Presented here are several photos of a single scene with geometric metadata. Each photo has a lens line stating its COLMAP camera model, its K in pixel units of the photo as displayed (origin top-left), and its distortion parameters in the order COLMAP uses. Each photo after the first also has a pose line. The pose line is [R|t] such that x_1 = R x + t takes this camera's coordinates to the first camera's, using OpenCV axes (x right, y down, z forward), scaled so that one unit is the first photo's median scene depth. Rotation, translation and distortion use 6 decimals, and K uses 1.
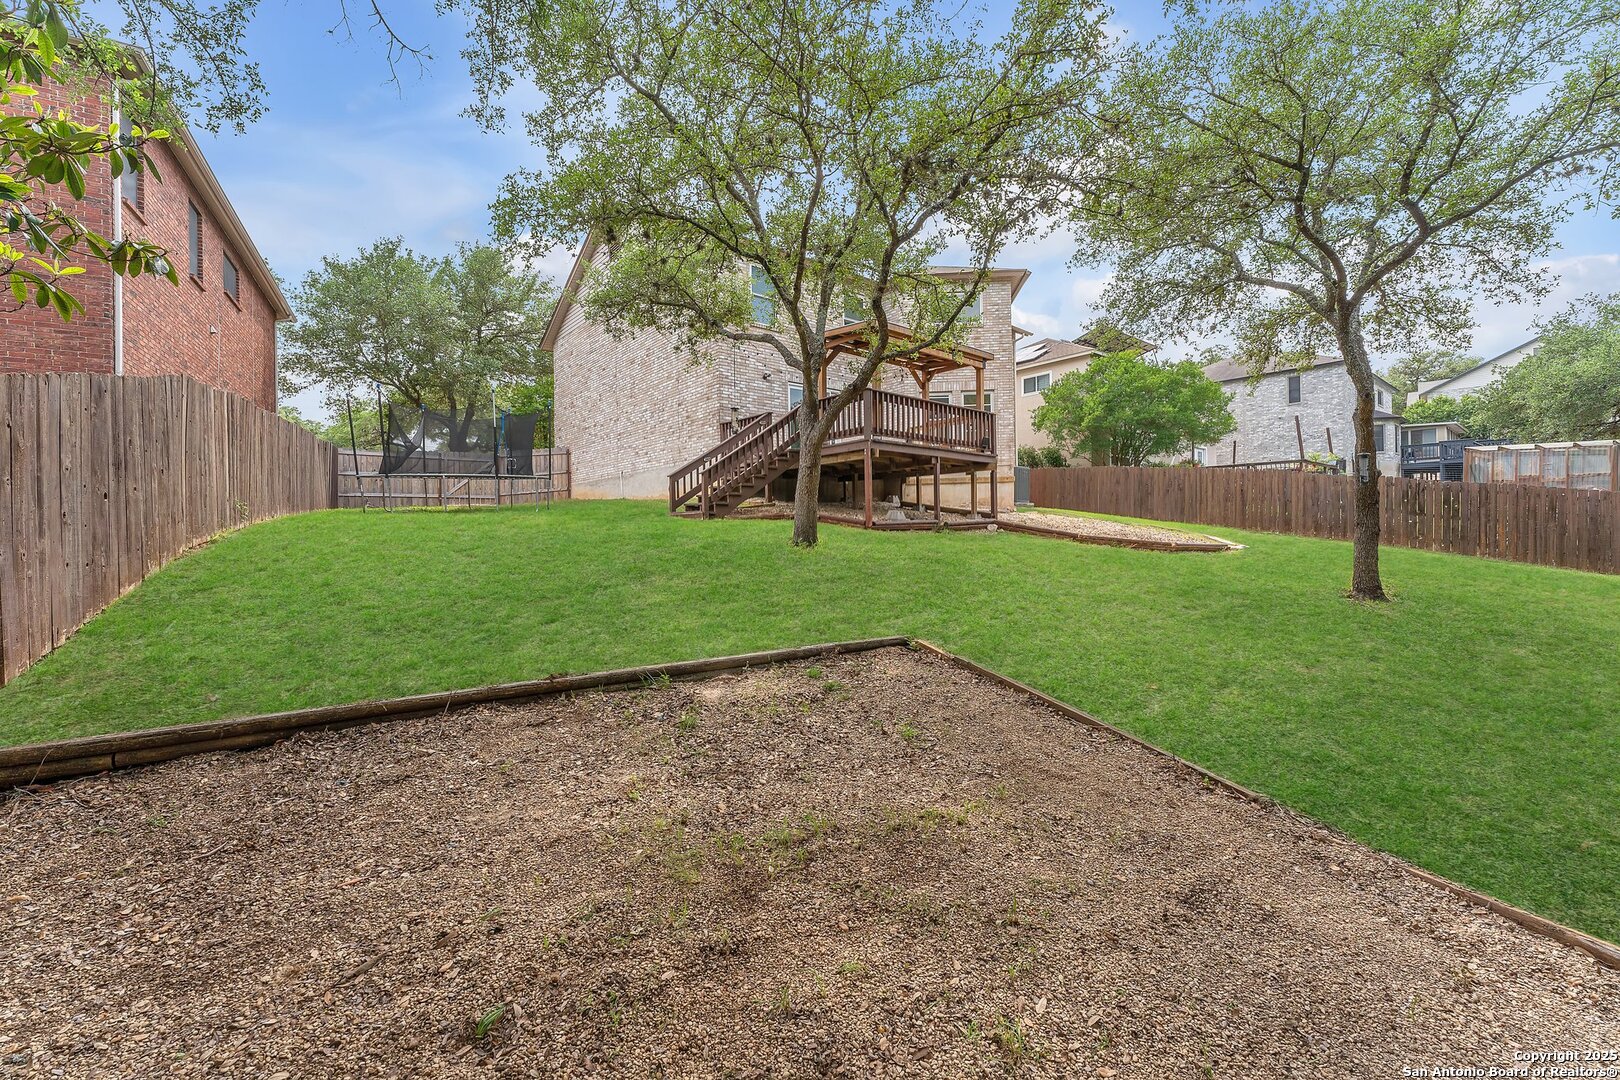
lens RADIAL K [[657.7, 0, 808.5], [0, 657.7, 535.7], [0, 0, 1]] dist [0.001480, 0.000109]
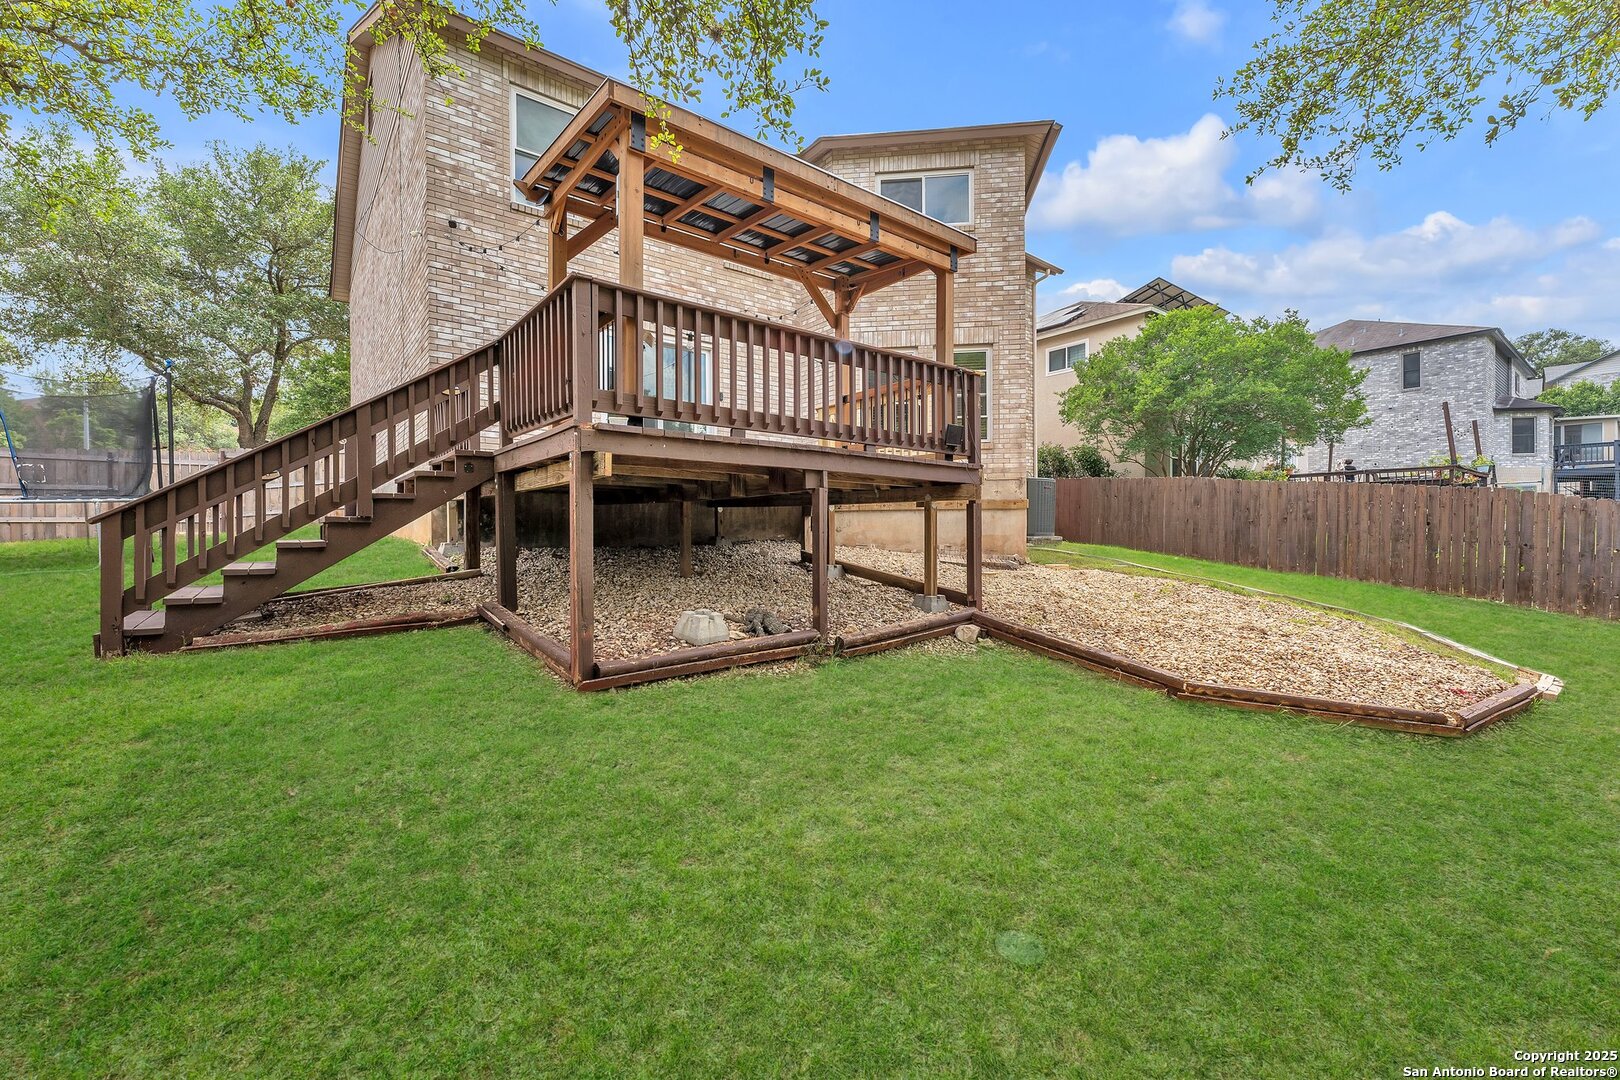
lens RADIAL K [[670.5, 0, 810.0], [0, 670.5, 540.0], [0, 0, 1]] dist [0.000022, -0.000036]
pose [[0.999621, 0.007448, -0.026491, 0.144605], [-0.007236, 0.999941, 0.008103, -0.059300], [0.026550, -0.007908, 0.999616, 0.429370]]
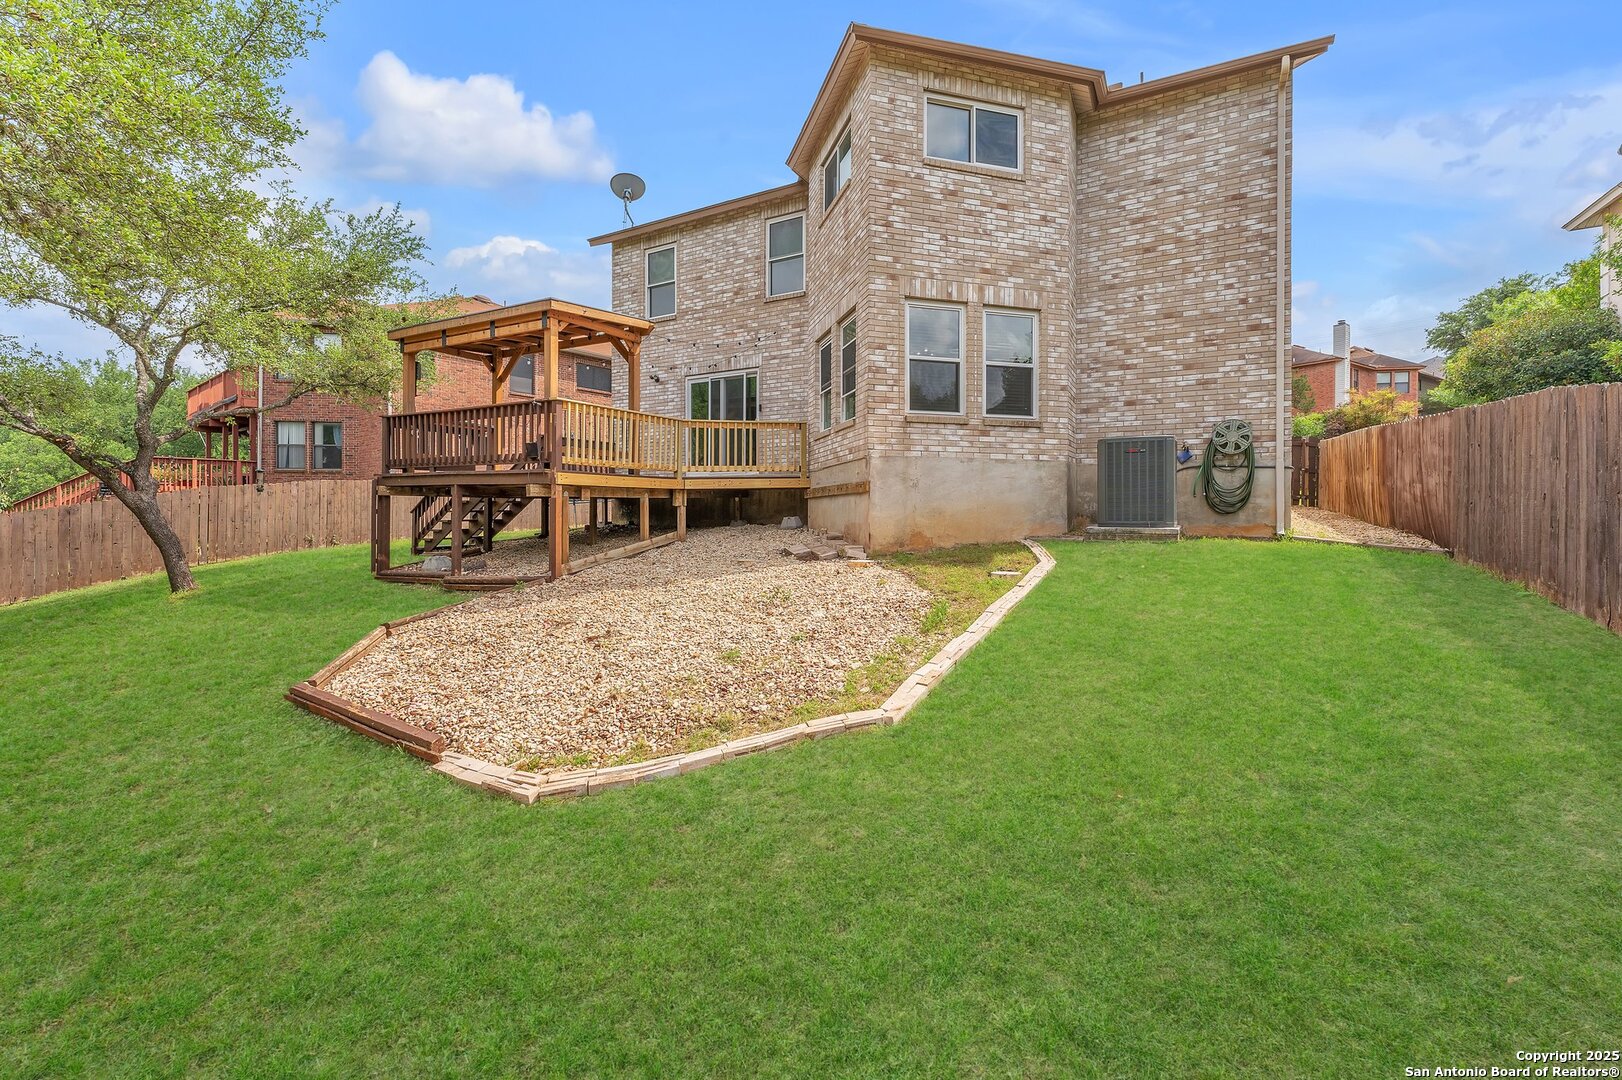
lens RADIAL K [[669.0, 0, 816.6], [0, 669.0, 519.4], [0, 0, 1]] dist [0.000608, -0.000045]
pose [[0.368740, 0.021218, -0.929290, 0.740918], [-0.008230, 0.999775, 0.019562, -0.072323], [0.929496, 0.000435, 0.368831, 0.794474]]
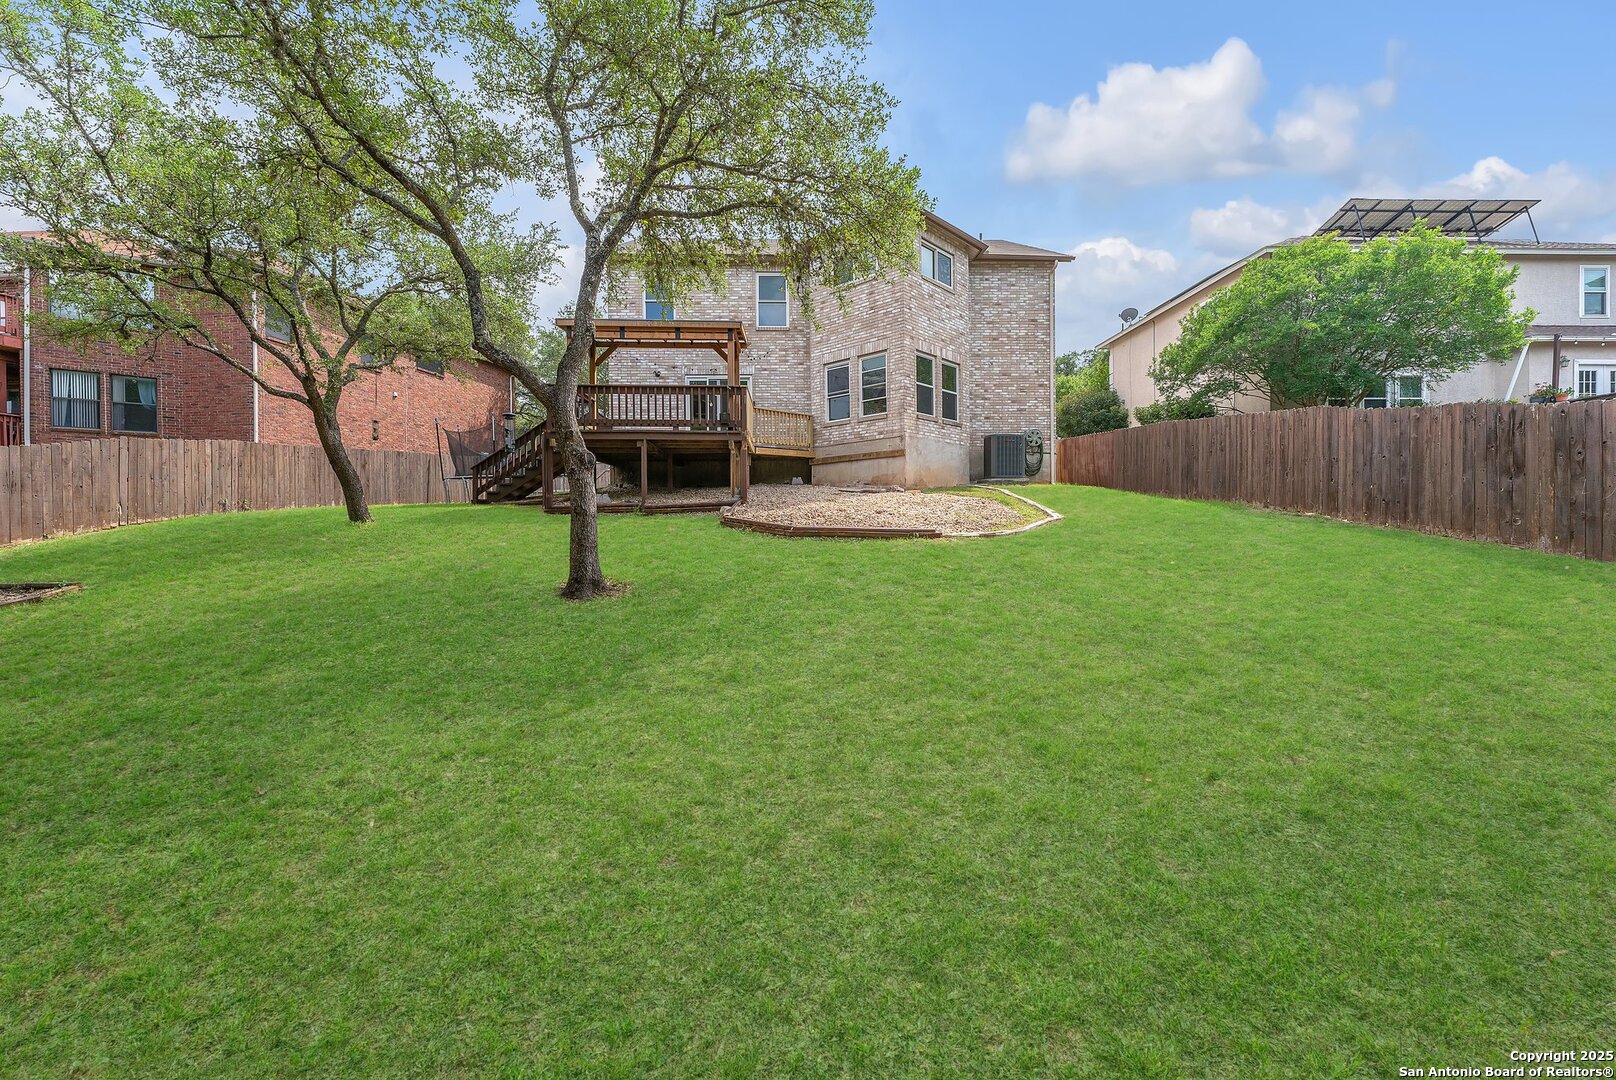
lens RADIAL K [[656.1, 0, 806.5], [0, 656.1, 535.8], [0, 0, 1]] dist [0.001480, 0.000109]
pose [[0.789616, 0.014490, -0.613431, 0.732340], [-0.003384, 0.999809, 0.019262, 0.005076], [0.613592, -0.013134, 0.789514, 0.258741]]
